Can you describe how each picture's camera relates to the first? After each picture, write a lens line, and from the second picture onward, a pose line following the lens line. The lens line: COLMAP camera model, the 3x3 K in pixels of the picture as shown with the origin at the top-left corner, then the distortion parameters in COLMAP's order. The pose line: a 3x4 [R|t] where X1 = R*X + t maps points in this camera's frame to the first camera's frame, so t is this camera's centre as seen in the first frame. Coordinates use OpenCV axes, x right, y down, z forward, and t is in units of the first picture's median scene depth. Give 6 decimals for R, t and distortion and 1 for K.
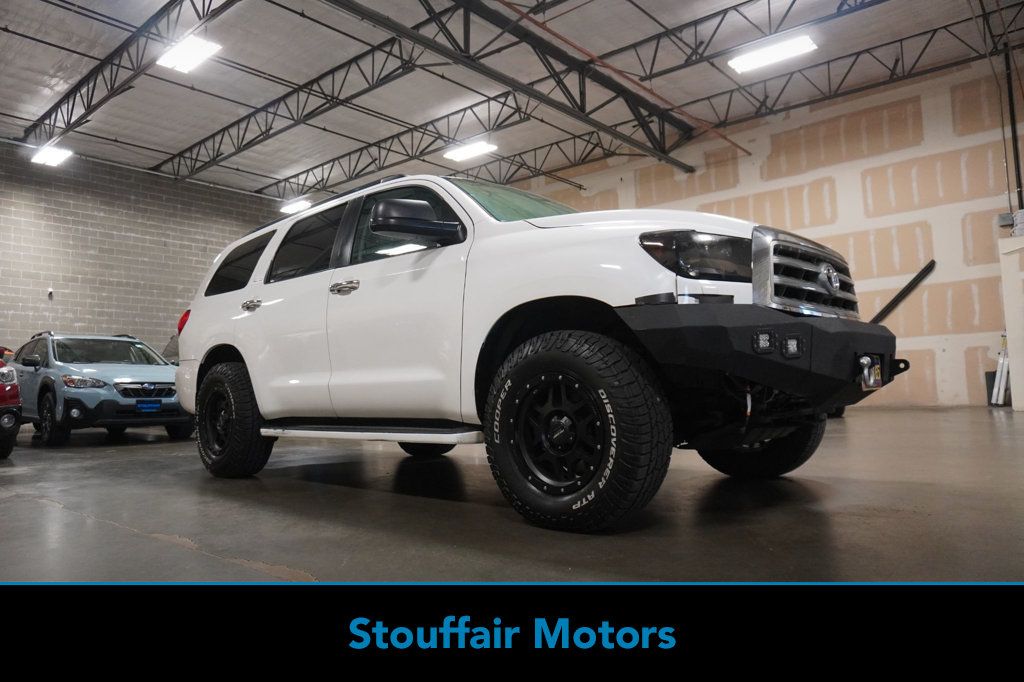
lens RADIAL K [[687.4, 0, 512.0], [0, 687.4, 341.0], [0, 0, 1]] dist [-0.006006, 0.001012]
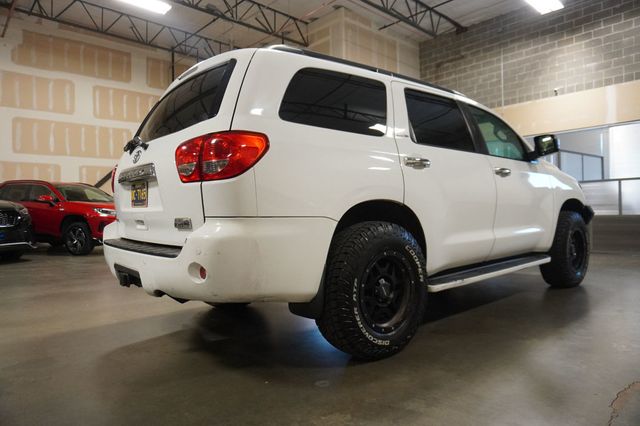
lens RADIAL K [[429.6, 0, 320.0], [0, 429.6, 213.0], [0, 0, 1]] dist [-0.006006, 0.001012]
pose [[0.074999, 0.010376, 0.997130, -0.388497], [-0.051325, 0.998661, -0.006531, 0.011627], [-0.995862, -0.050688, 0.075432, 0.426497]]
